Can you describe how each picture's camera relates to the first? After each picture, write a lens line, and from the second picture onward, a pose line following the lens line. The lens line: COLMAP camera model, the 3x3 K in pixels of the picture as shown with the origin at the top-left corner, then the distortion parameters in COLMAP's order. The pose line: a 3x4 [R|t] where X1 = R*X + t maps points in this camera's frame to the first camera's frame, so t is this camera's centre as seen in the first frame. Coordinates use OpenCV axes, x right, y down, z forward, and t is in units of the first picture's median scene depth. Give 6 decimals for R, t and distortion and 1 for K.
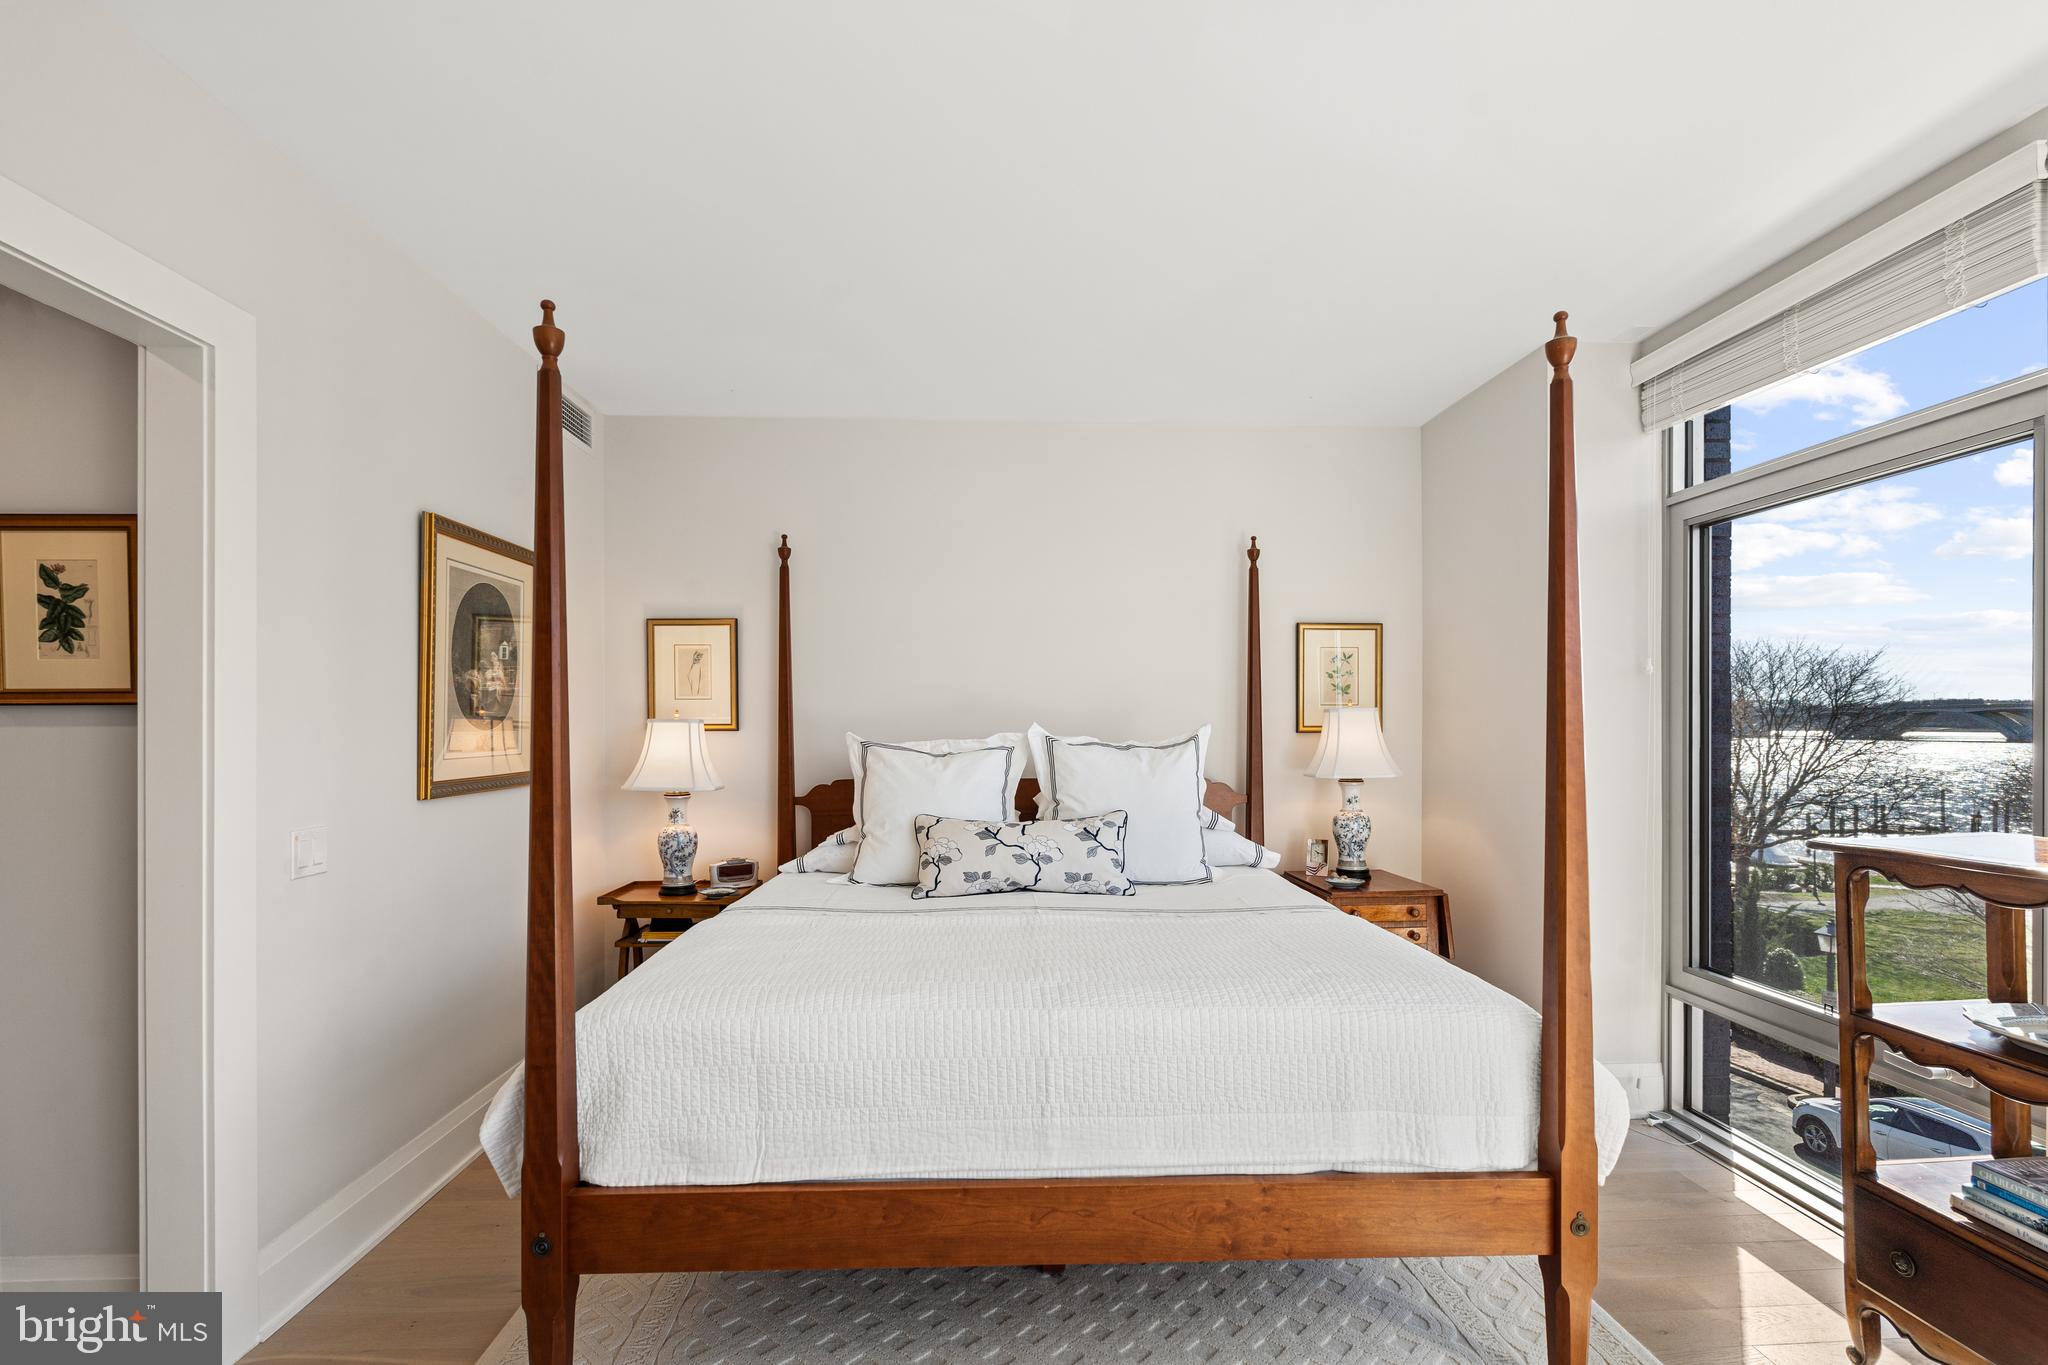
lens RADIAL K [[915.2, 0, 1021.3], [0, 915.2, 721.4], [0, 0, 1]] dist [0.000595, 0.000336]
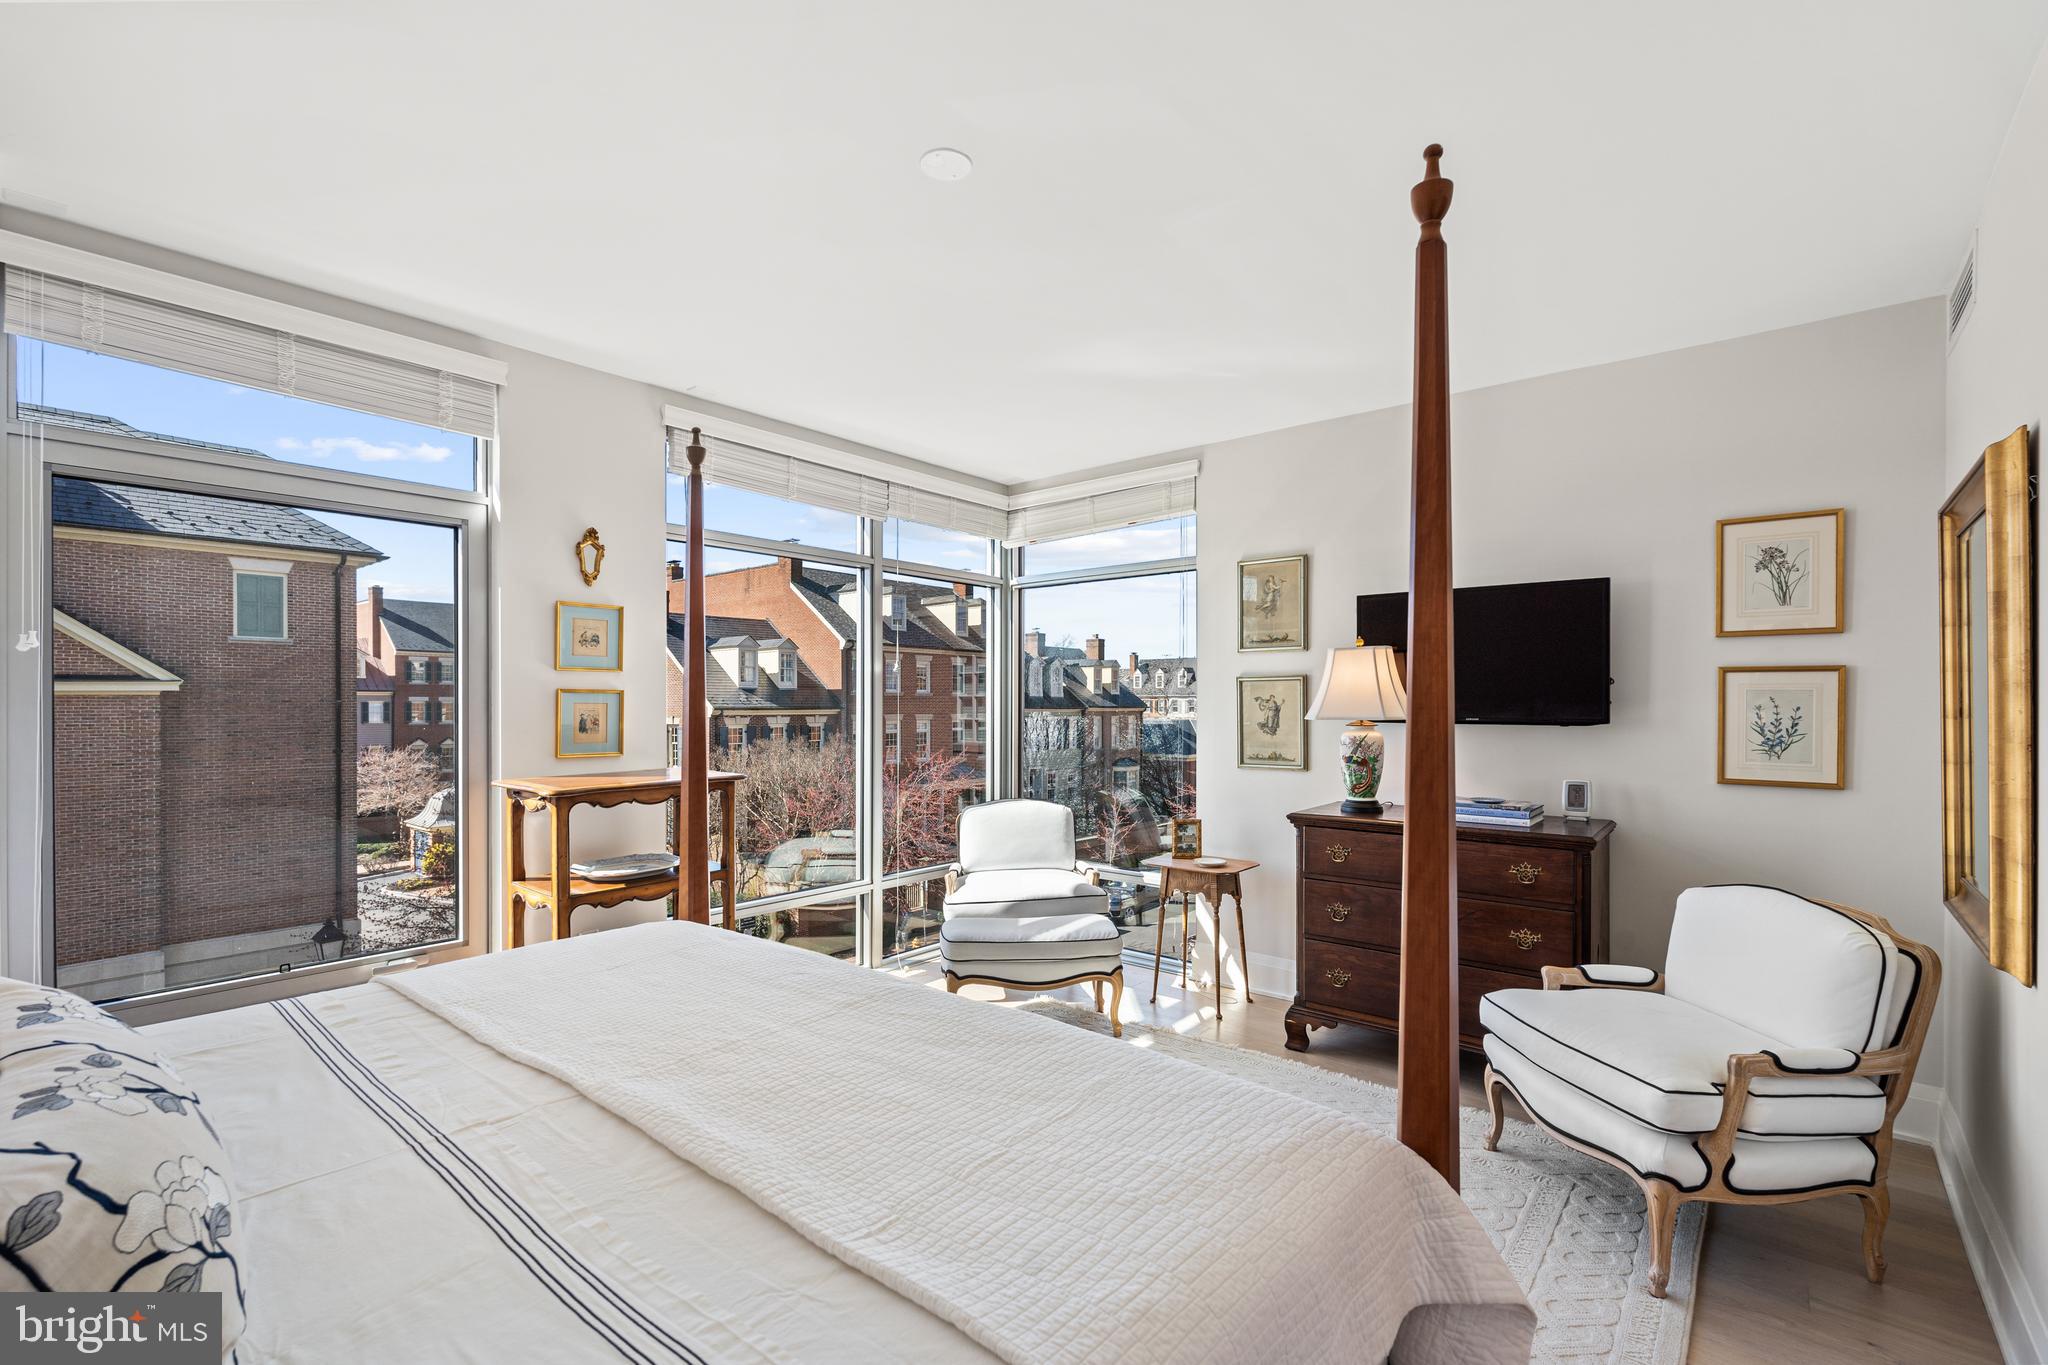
lens RADIAL K [[908.6, 0, 1027.5], [0, 908.6, 702.5], [0, 0, 1]] dist [-0.007907, -0.000311]
pose [[-0.739143, 0.000014, 0.673549, -0.443426], [-0.001425, 0.999998, -0.001584, -0.008261], [-0.673547, -0.002131, -0.739141, 0.988848]]
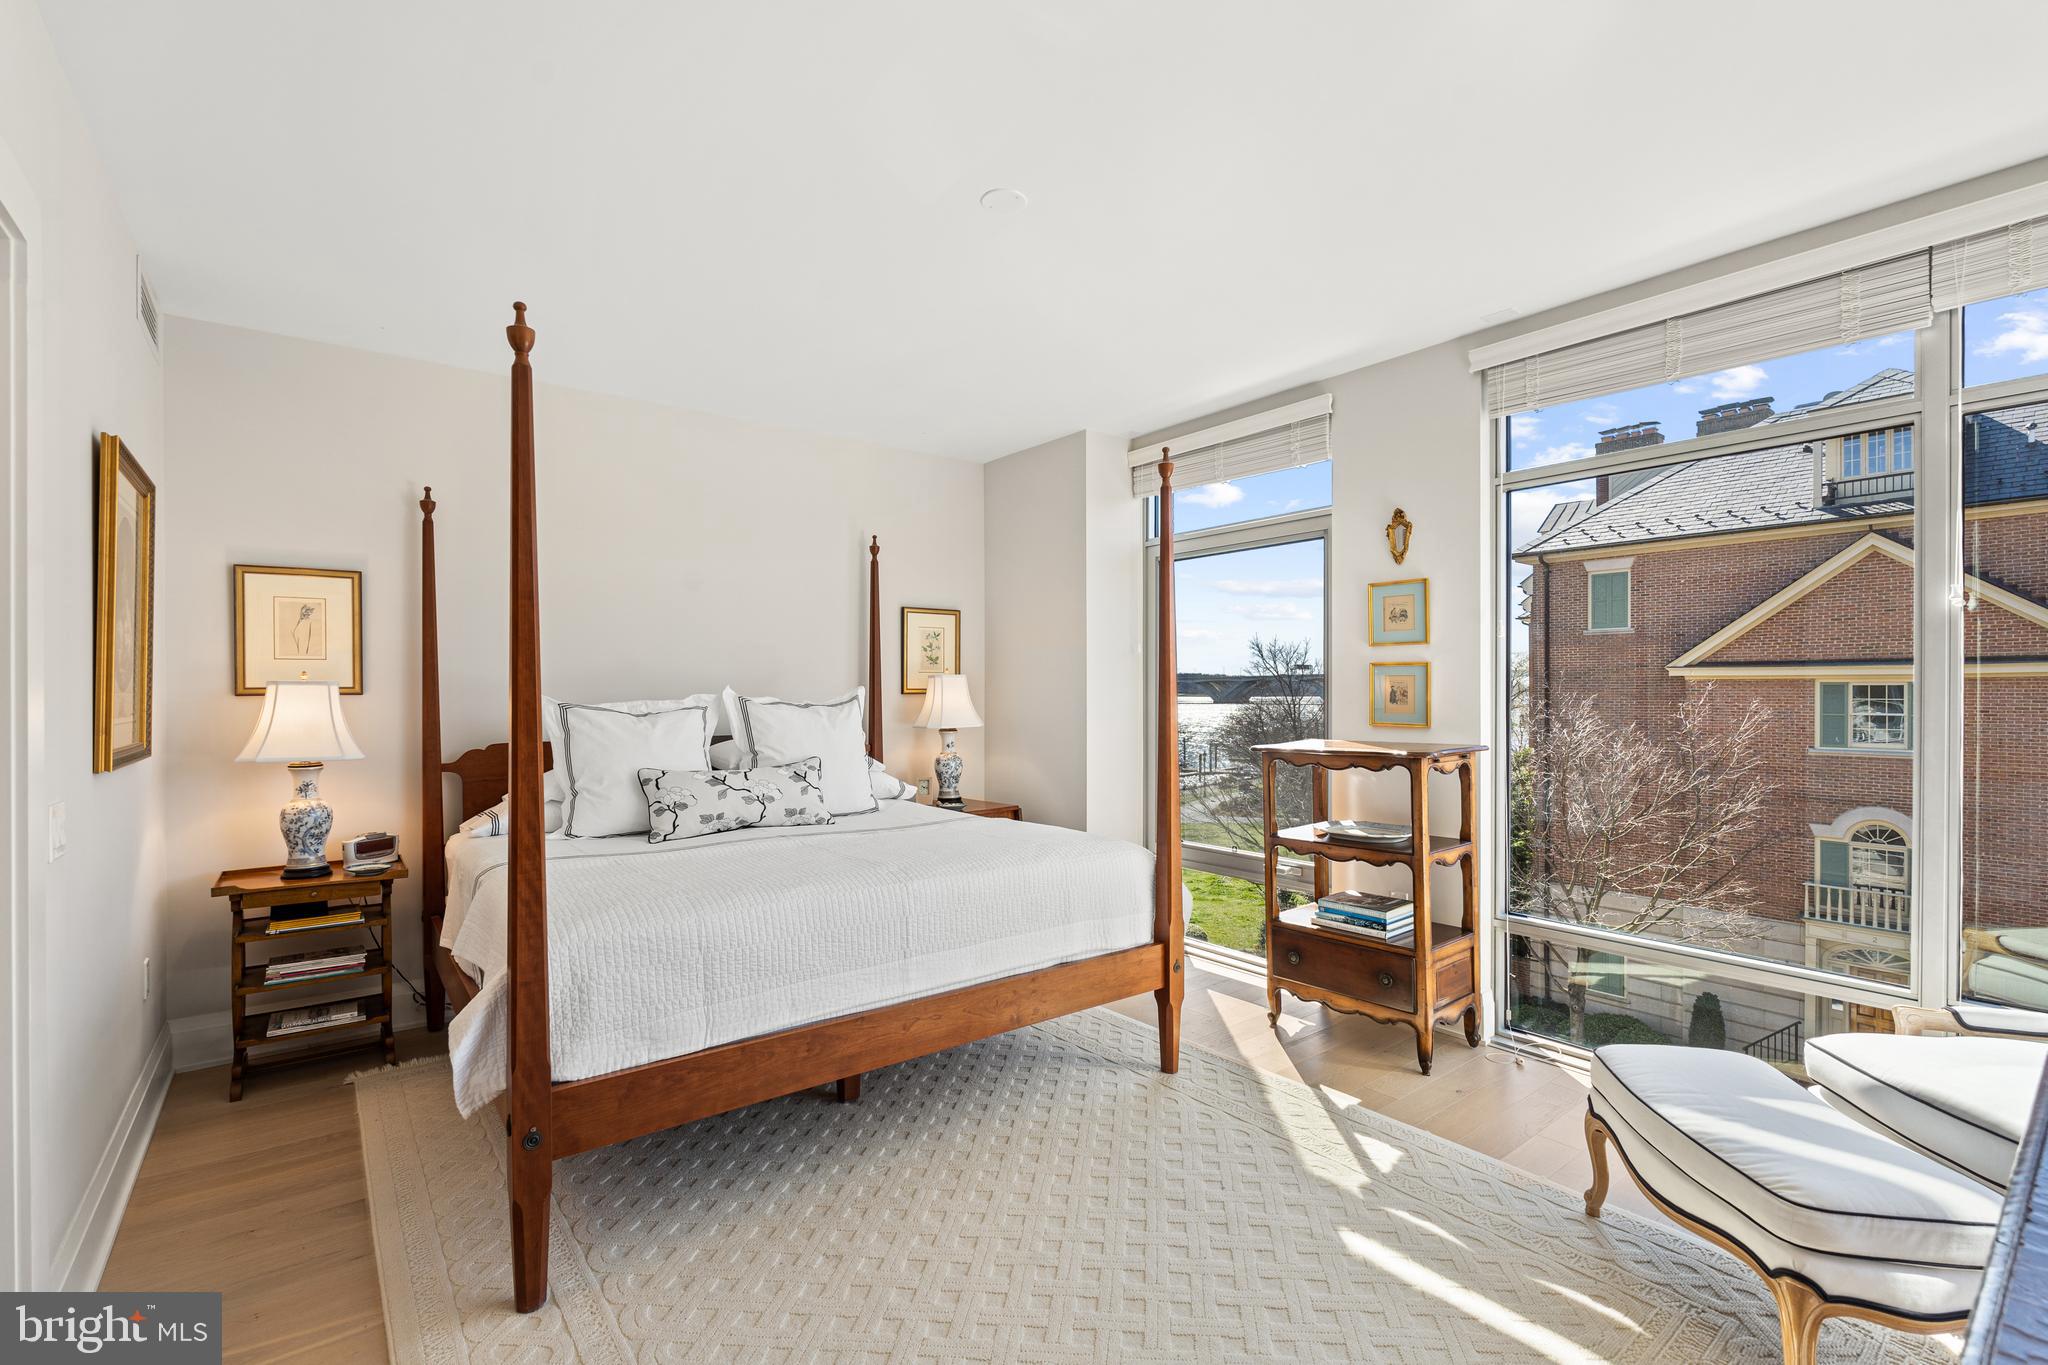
lens RADIAL K [[913.9, 0, 1018.9], [0, 913.9, 689.6], [0, 0, 1]] dist [-0.001220, -0.000165]
pose [[0.816626, -0.001993, 0.577164, -0.378534], [0.002537, 0.999997, -0.000136, 0.008864], [-0.577162, 0.001575, 0.816628, -0.152709]]
